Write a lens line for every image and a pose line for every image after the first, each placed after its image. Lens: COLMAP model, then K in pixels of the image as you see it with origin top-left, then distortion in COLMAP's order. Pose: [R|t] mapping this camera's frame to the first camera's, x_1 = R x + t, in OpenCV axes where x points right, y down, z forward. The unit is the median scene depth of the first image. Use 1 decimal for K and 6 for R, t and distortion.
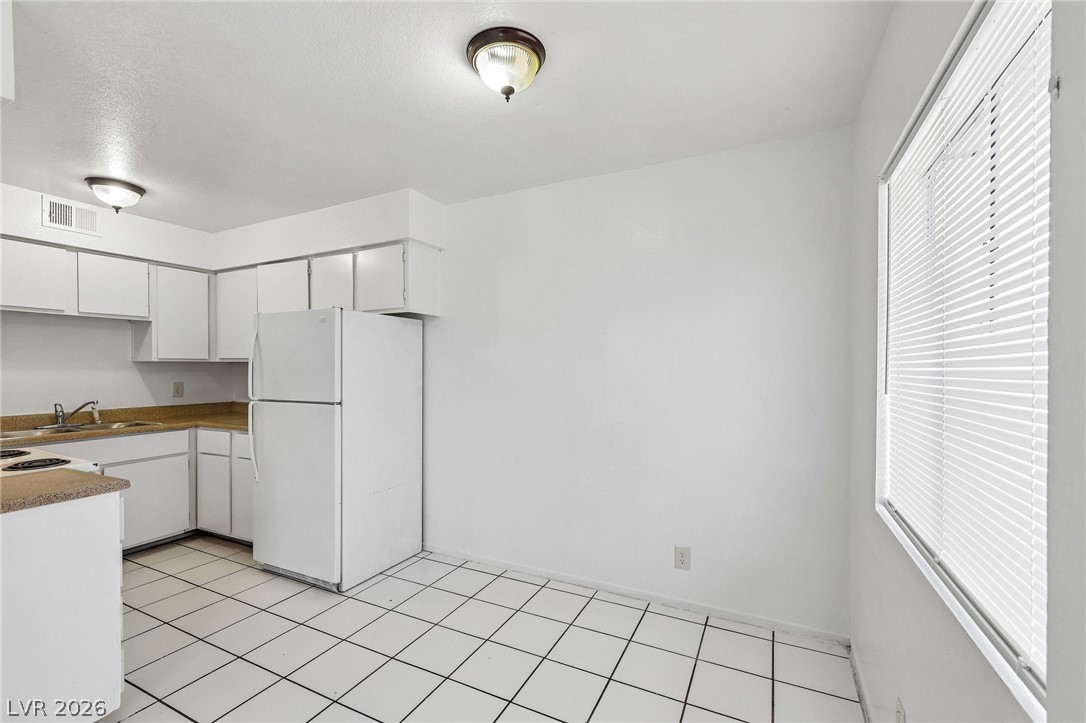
lens RADIAL K [[462.7, 0, 529.2], [0, 462.7, 371.0], [0, 0, 1]] dist [0.001915, -0.000441]
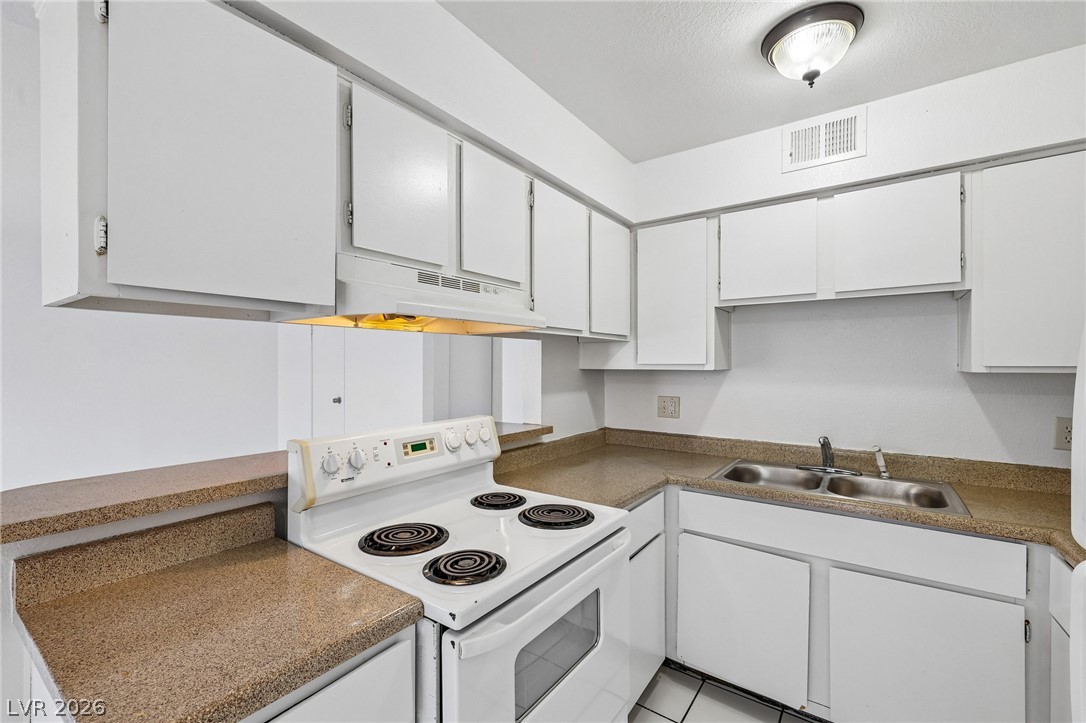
lens RADIAL K [[462.7, 0, 537.7], [0, 462.7, 366.2], [0, 0, 1]] dist [0.001915, -0.000441]
pose [[-0.150783, 0.002055, -0.988565, -0.304266], [-0.012975, 0.999908, 0.004058, -0.026720], [0.988482, 0.013439, -0.150743, 0.703406]]
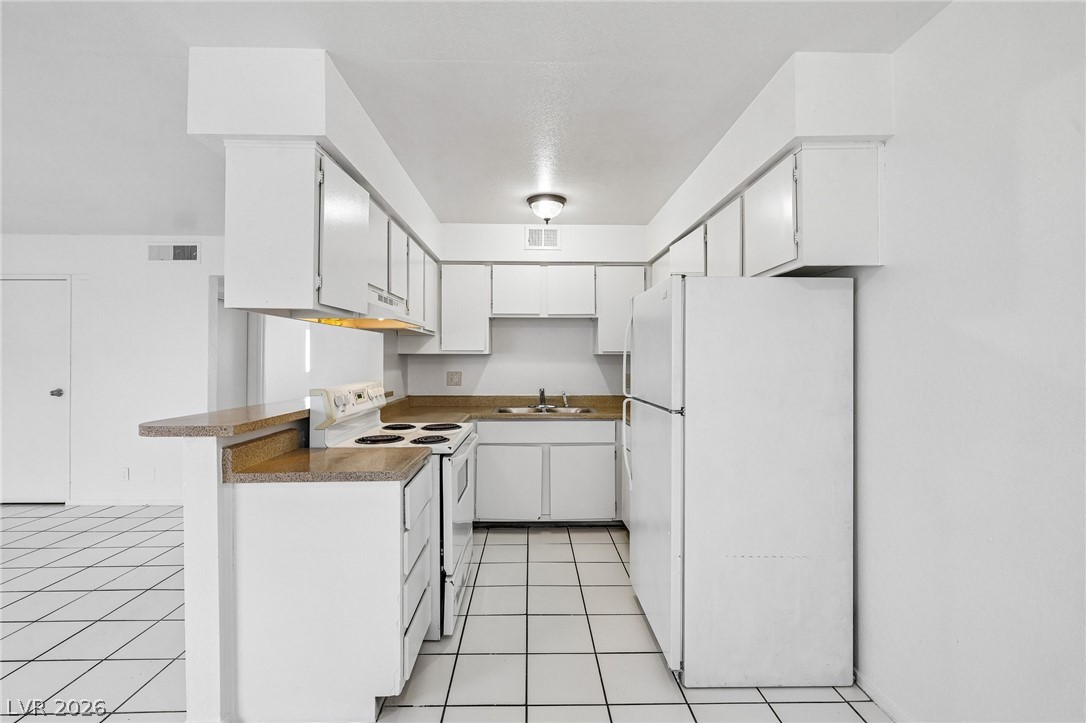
lens RADIAL K [[462.7, 0, 539.4], [0, 462.7, 353.6], [0, 0, 1]] dist [0.001915, -0.000441]
pose [[0.474235, -0.010590, -0.880334, 0.090369], [-0.010388, 0.999791, -0.017624, -0.002033], [0.880337, 0.017503, 0.474026, 0.403511]]
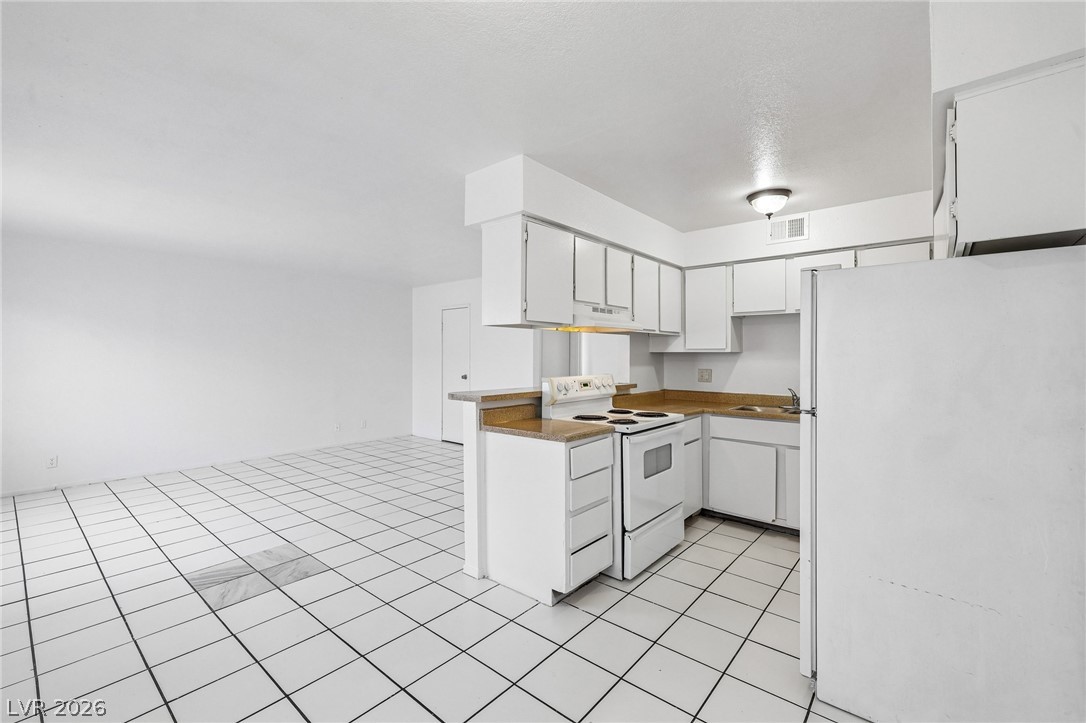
lens RADIAL K [[462.7, 0, 538.7], [0, 462.7, 353.6], [0, 0, 1]] dist [0.001915, -0.000441]
pose [[-0.230105, -0.006816, -0.973142, 0.287442], [-0.014681, 0.999886, -0.003532, -0.005078], [0.973055, 0.013474, -0.230179, 0.647603]]
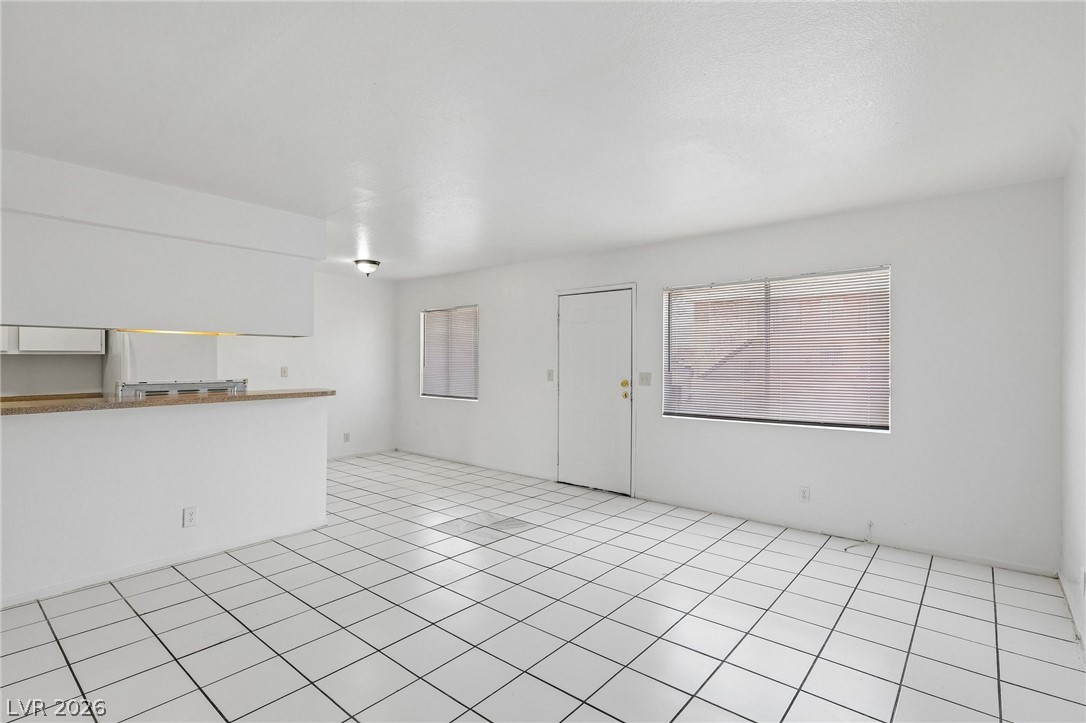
lens RADIAL K [[527.0, 0, 544.4], [0, 527.0, 362.9], [0, 0, 1]] dist [0.013280, 0.000679]
pose [[0.236100, -0.005635, 0.971712, -1.701978], [0.007300, 0.999965, 0.004025, 0.004745], [-0.971701, 0.006143, 0.236133, -0.541931]]
